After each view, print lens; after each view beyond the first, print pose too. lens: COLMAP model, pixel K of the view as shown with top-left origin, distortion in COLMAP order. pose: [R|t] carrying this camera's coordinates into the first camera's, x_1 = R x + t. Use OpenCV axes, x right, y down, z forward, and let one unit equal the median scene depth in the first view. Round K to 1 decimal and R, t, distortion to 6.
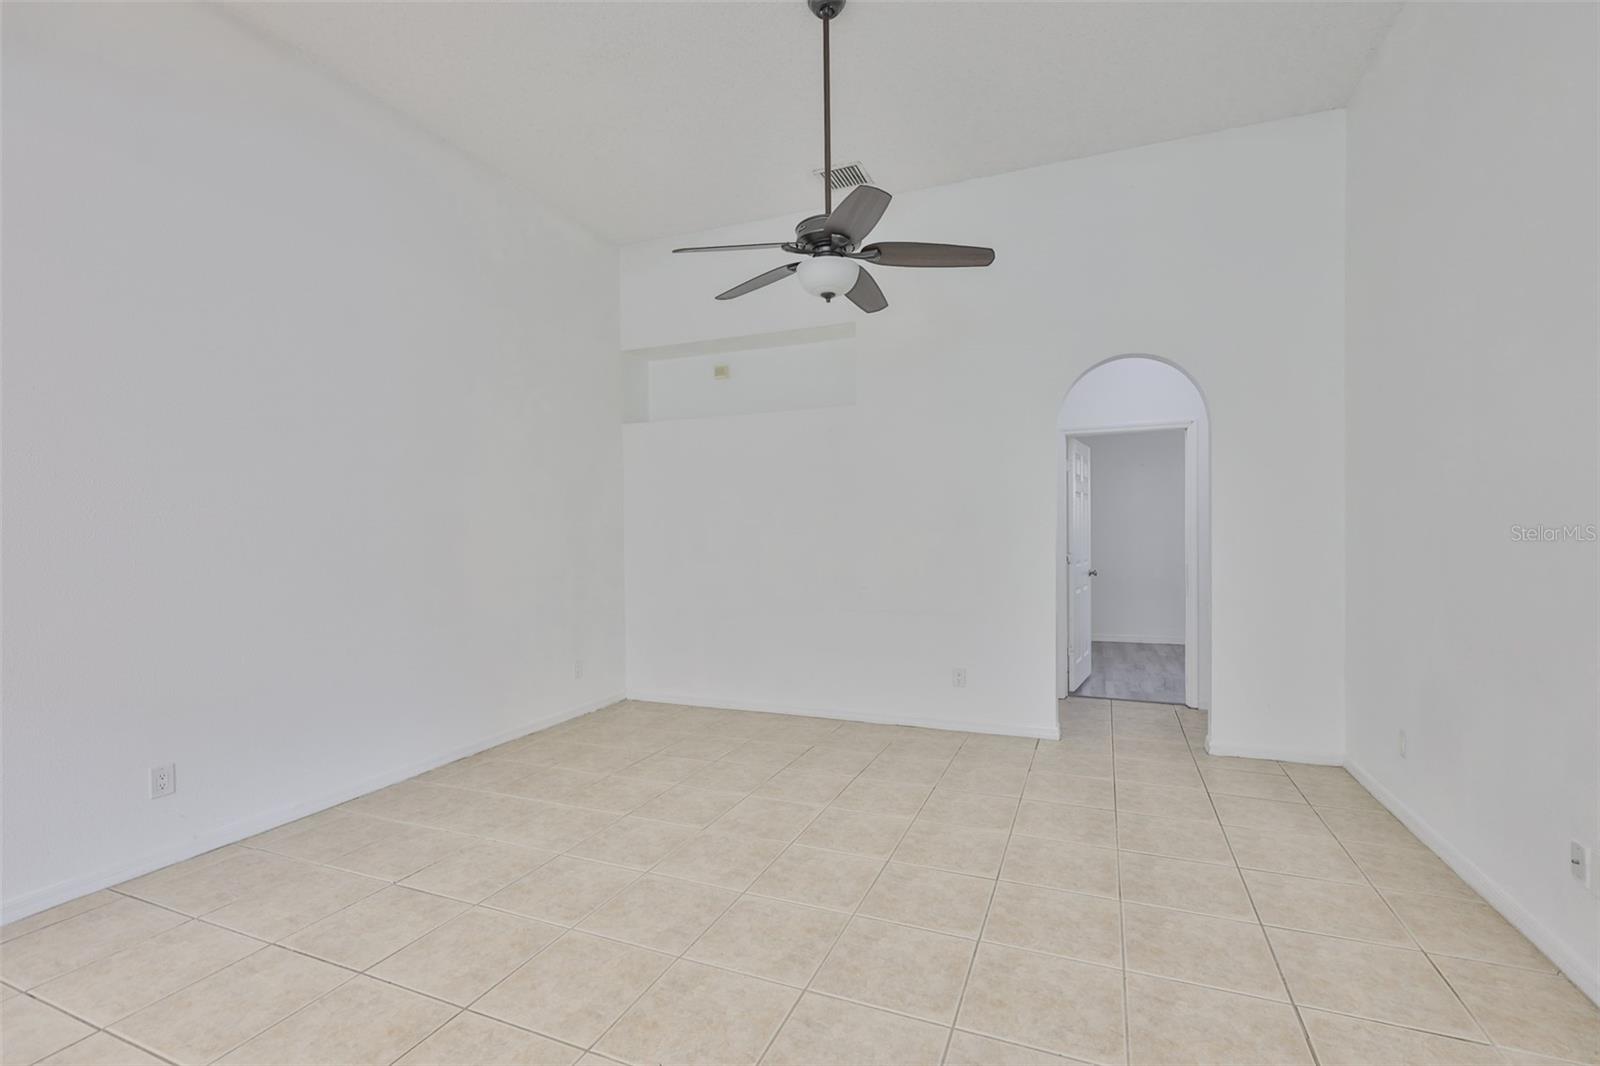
lens RADIAL K [[683.1, 0, 794.4], [0, 683.1, 540.9], [0, 0, 1]] dist [0.000235, 0.000182]
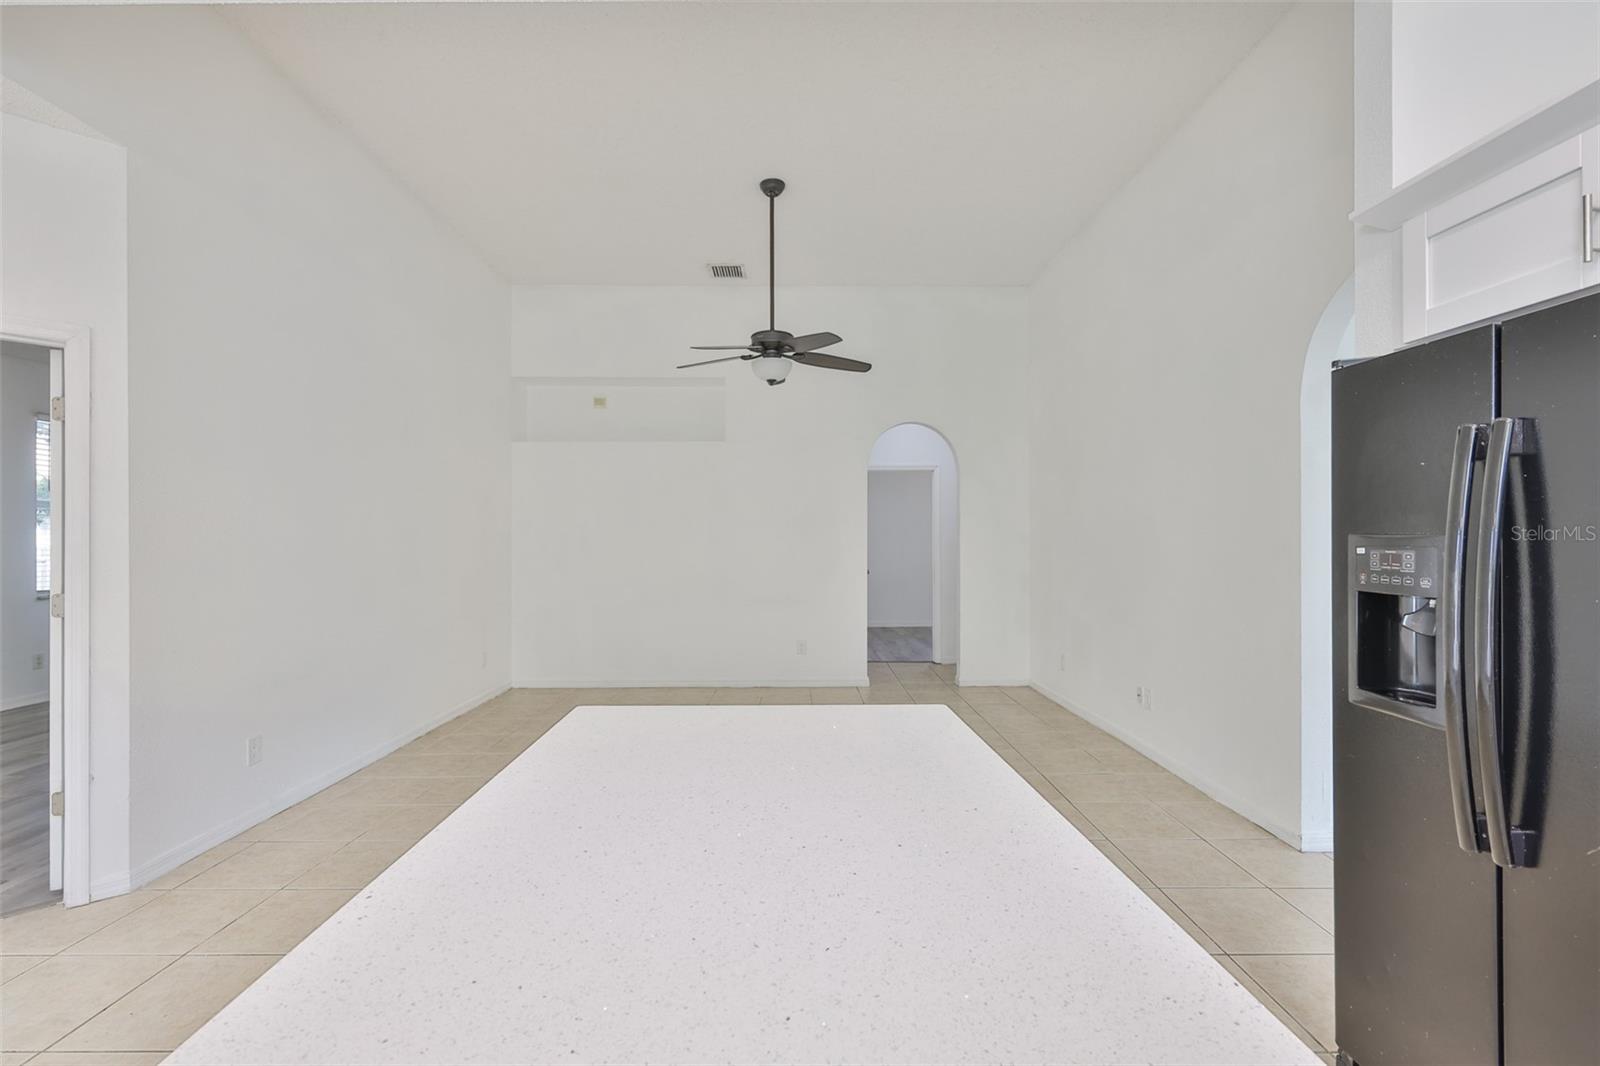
lens RADIAL K [[697.3, 0, 783.4], [0, 697.3, 533.2], [0, 0, 1]] dist [-0.002767, 0.000104]
pose [[0.917909, 0.012557, 0.396592, -0.313260], [-0.003107, 0.999696, -0.024461, 0.006439], [-0.396778, 0.021221, 0.917669, -0.238766]]
